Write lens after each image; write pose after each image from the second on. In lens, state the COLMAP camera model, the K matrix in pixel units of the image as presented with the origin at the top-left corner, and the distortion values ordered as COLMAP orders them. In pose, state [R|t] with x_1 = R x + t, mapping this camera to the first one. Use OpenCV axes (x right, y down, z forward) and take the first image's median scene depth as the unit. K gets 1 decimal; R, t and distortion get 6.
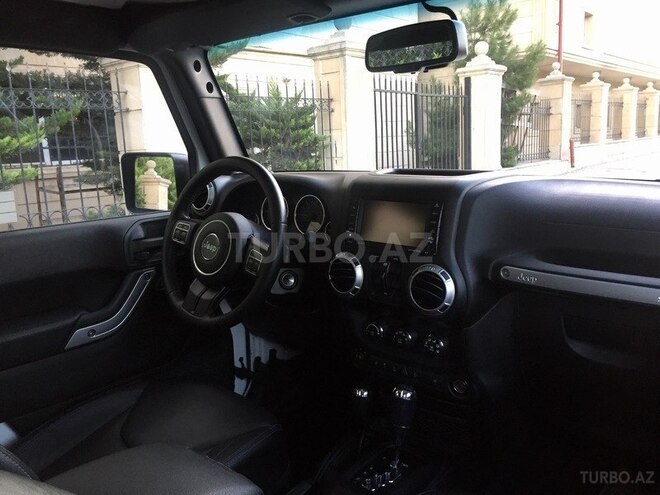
lens RADIAL K [[557.8, 0, 330.1], [0, 557.8, 245.5], [0, 0, 1]] dist [0.059843, -0.061918]
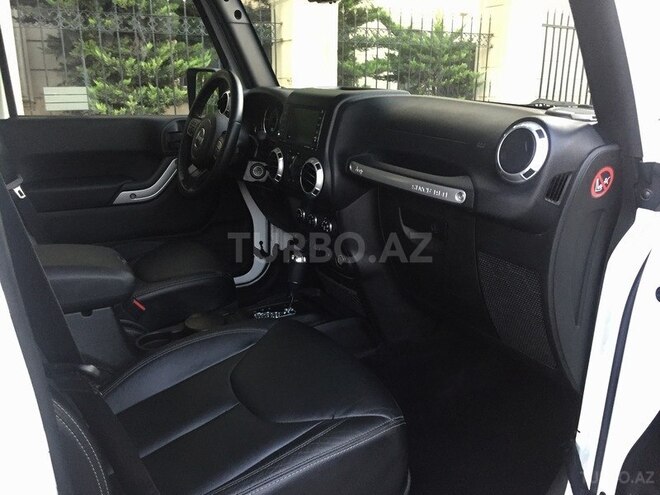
lens RADIAL K [[557.8, 0, 329.9], [0, 557.8, 245.8], [0, 0, 1]] dist [0.059843, -0.061918]
pose [[0.940494, 0.142575, -0.308454, 0.108664], [-0.109976, 0.986579, 0.120697, 0.012452], [0.321522, -0.079593, 0.943551, -0.037066]]
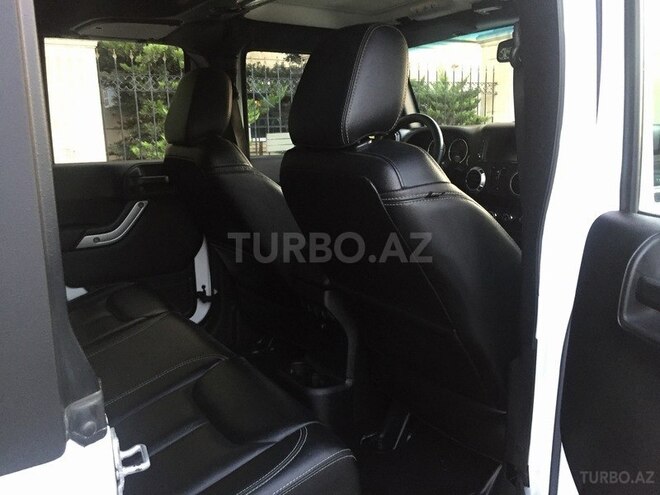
lens RADIAL K [[557.8, 0, 331.7], [0, 557.8, 243.0], [0, 0, 1]] dist [0.059843, -0.061918]
pose [[0.960166, 0.068079, -0.271009, 0.015716], [-0.063224, 0.997644, 0.026618, 0.043107], [0.272183, -0.008424, 0.962209, -0.150207]]
